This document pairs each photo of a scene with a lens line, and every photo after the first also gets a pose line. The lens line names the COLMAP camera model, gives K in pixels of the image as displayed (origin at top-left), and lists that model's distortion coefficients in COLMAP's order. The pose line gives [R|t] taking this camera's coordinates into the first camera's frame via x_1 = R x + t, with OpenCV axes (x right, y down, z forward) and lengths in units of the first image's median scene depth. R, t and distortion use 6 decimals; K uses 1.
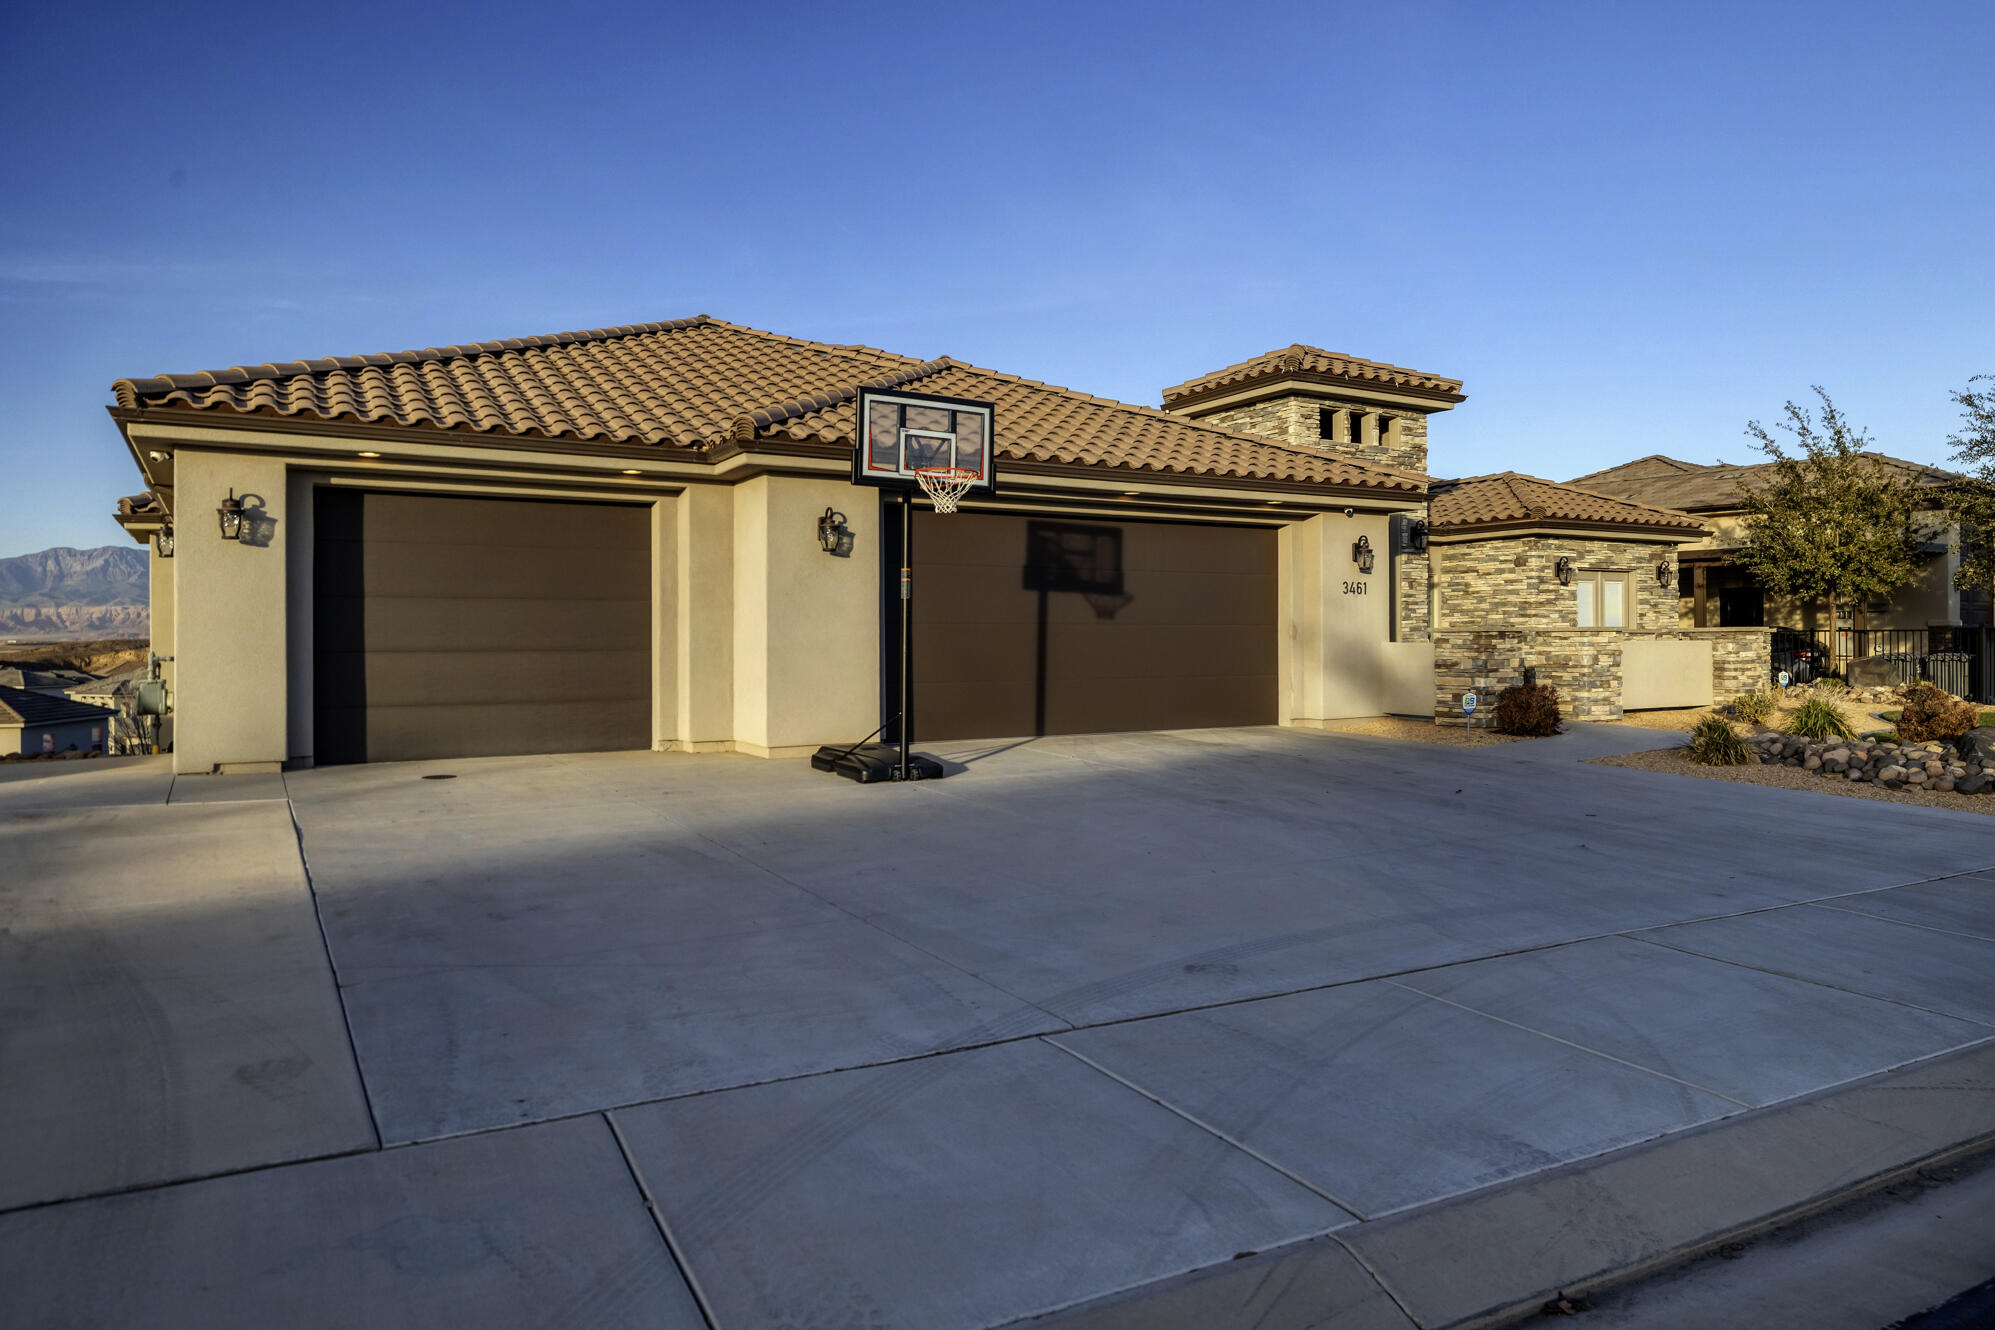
lens RADIAL K [[1275.2, 0, 986.1], [0, 1275.2, 648.3], [0, 0, 1]] dist [-0.008327, -0.000229]
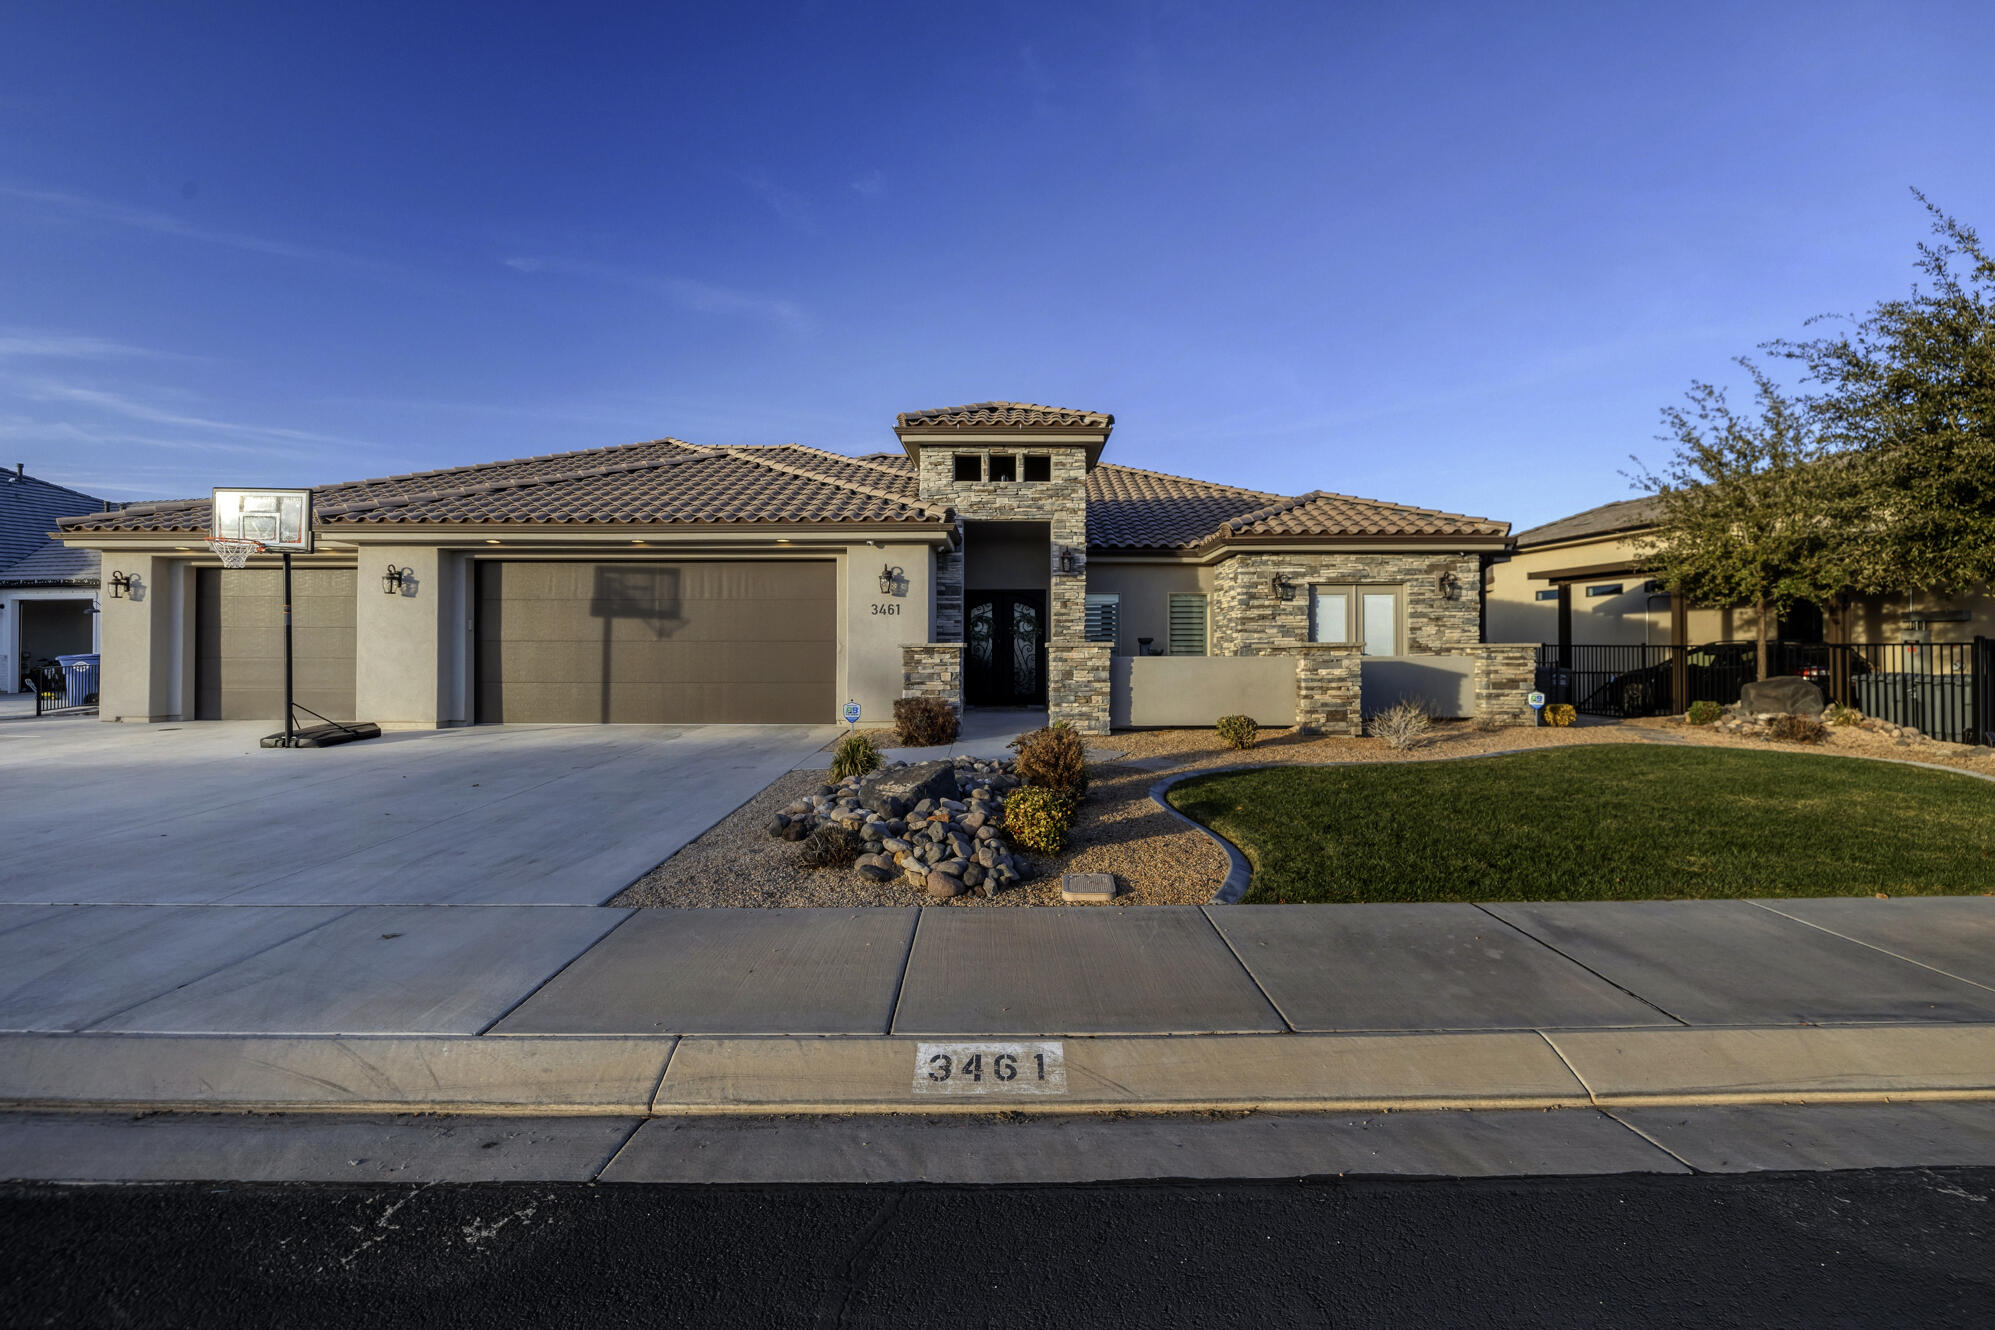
lens RADIAL K [[908.3, 0, 992.1], [0, 908.3, 650.5], [0, 0, 1]] dist [0.004249, 0.000862]
pose [[0.858974, 0.004566, -0.511998, 0.627552], [-0.006381, 0.999978, -0.001787, -0.007189], [0.511979, 0.004802, 0.858985, 0.264380]]
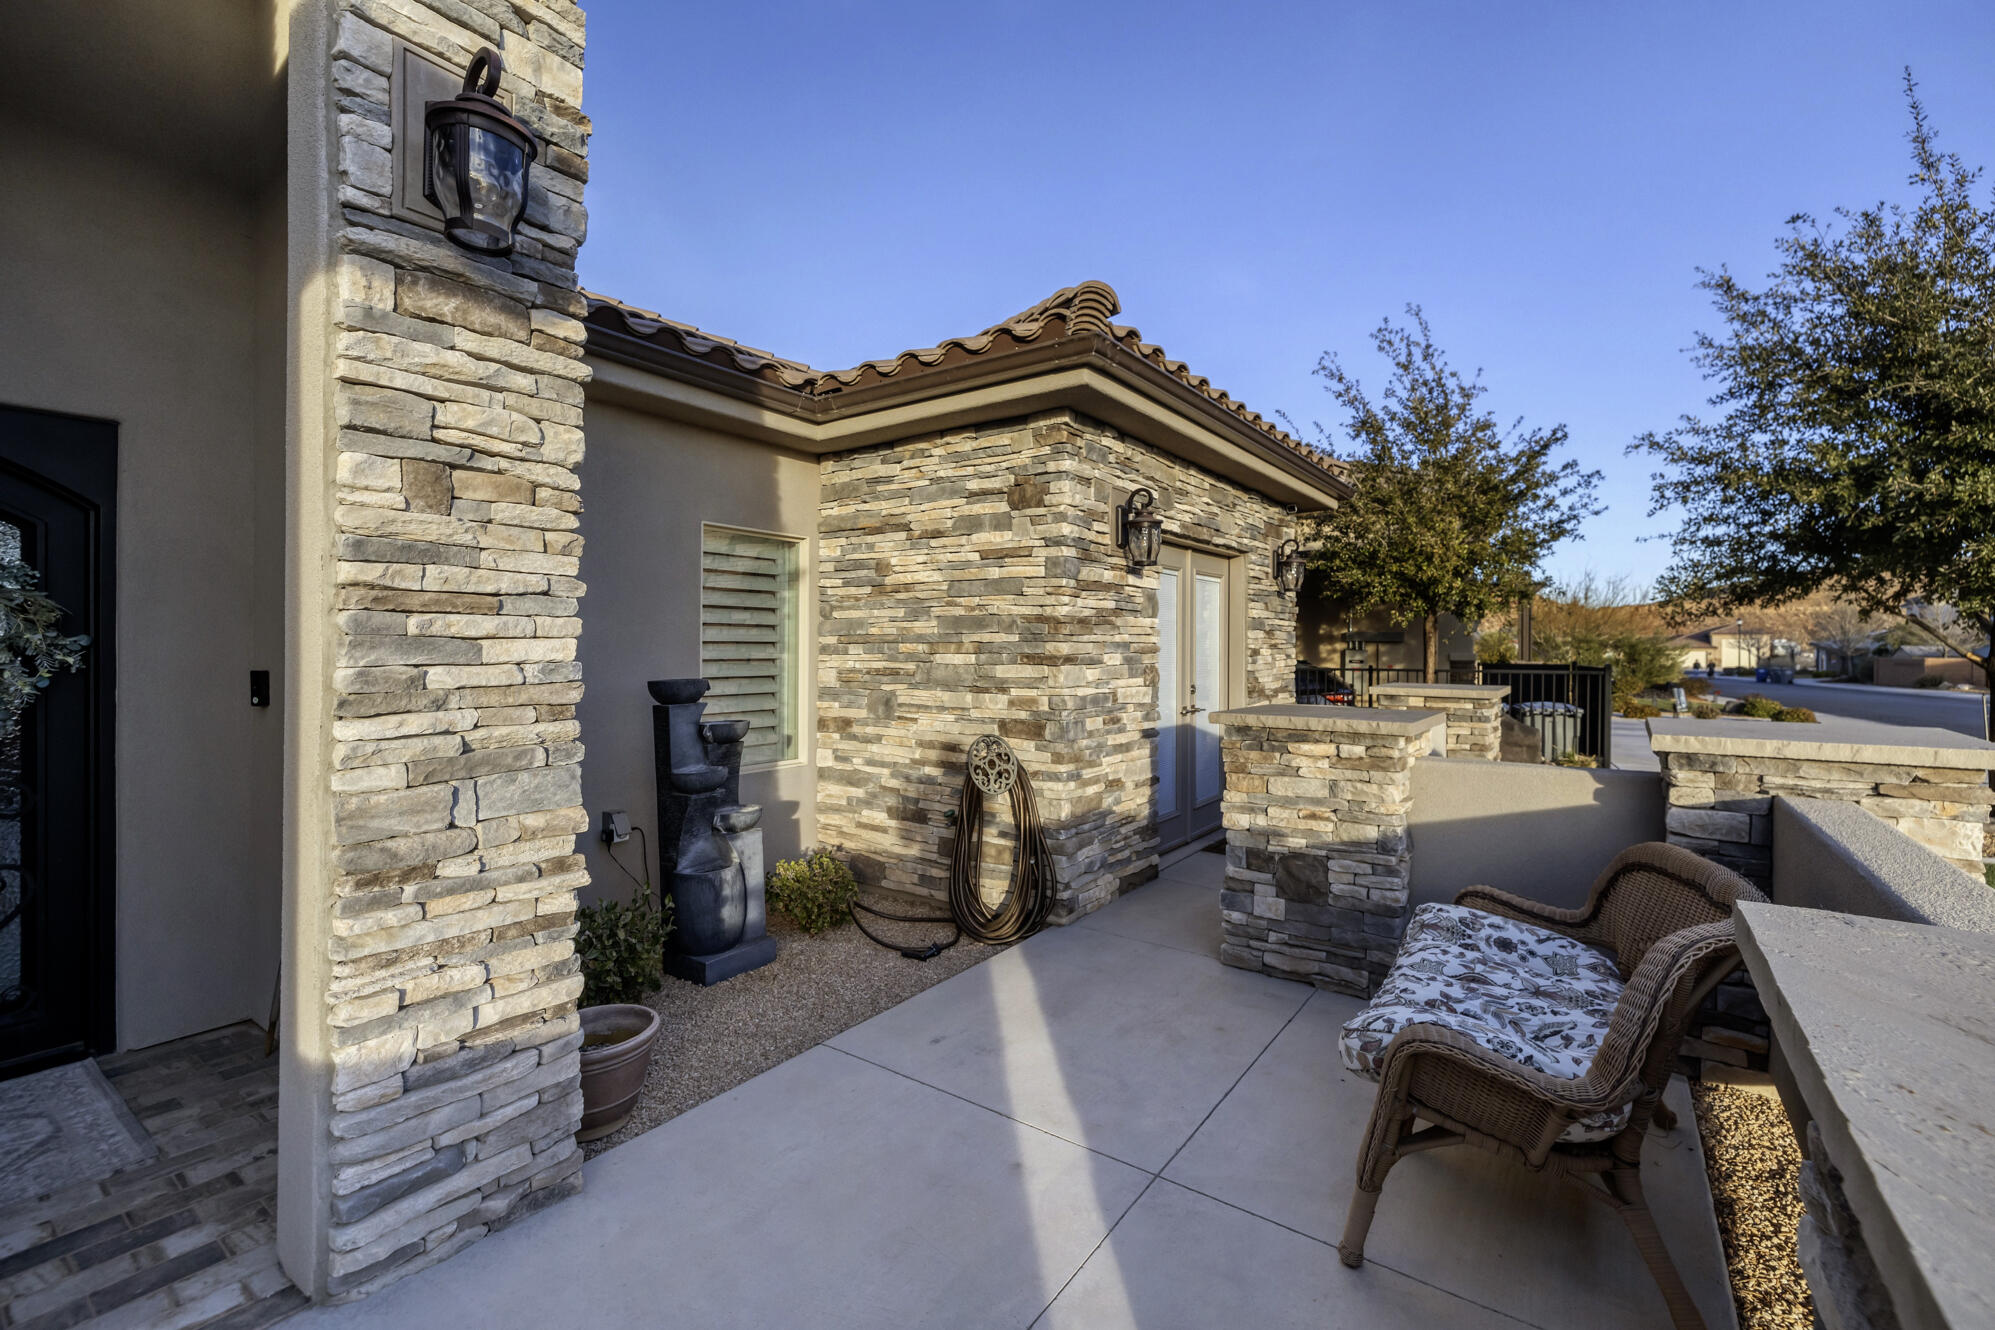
lens RADIAL K [[849.5, 0, 1003.8], [0, 849.5, 652.9], [0, 0, 1]] dist [0.002213, -0.000360]
pose [[0.908756, 0.006497, 0.417277, 0.323645], [-0.007368, 0.999973, 0.000477, -0.027304], [-0.417263, -0.003508, 0.908779, 0.804388]]
